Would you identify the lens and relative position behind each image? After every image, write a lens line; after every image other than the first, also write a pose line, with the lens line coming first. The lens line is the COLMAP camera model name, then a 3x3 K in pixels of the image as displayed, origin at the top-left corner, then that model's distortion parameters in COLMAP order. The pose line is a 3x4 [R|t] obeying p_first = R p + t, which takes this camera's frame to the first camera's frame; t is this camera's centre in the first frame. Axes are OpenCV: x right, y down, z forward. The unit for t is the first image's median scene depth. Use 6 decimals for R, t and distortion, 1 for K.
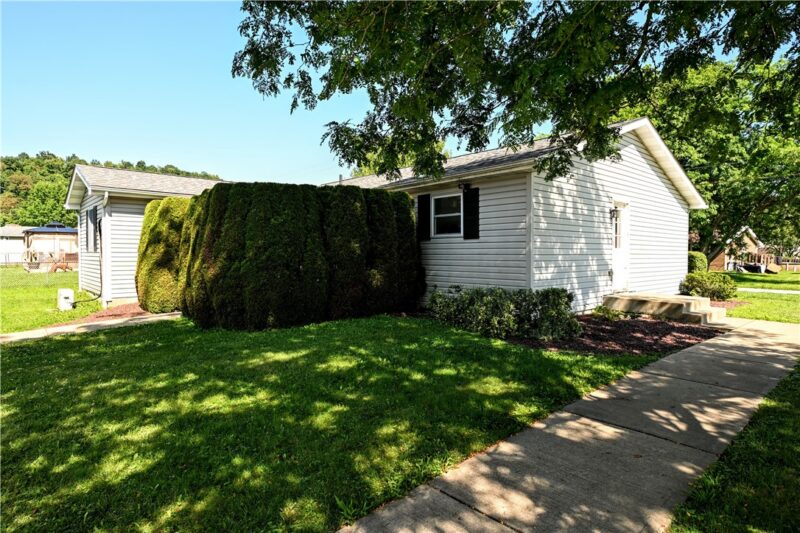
lens RADIAL K [[457.9, 0, 400.0], [0, 457.9, 266.5], [0, 0, 1]] dist [0.002192, 0.000372]
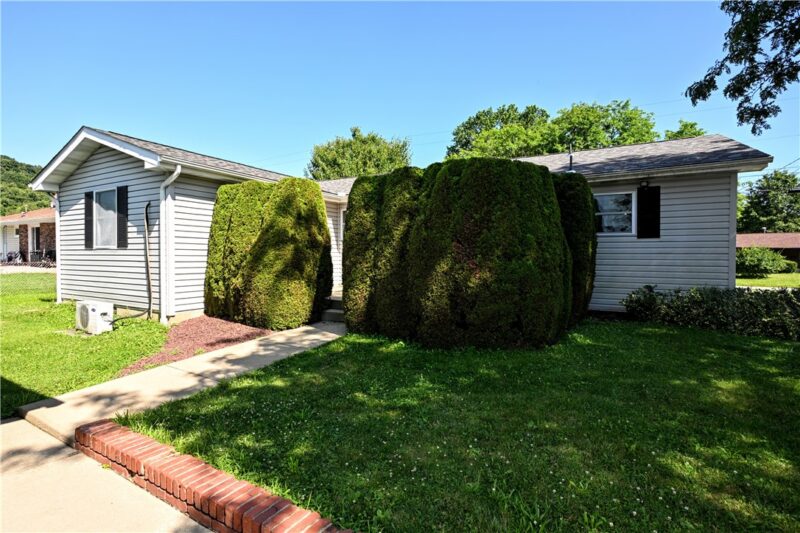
lens RADIAL K [[394.9, 0, 400.0], [0, 394.9, 266.5], [0, 0, 1]] dist [0.001124, 0.000361]
pose [[0.947096, -0.007641, 0.320860, -0.561998], [0.007007, 0.999971, 0.003131, -0.003417], [-0.320875, -0.000718, 0.947121, 0.319842]]
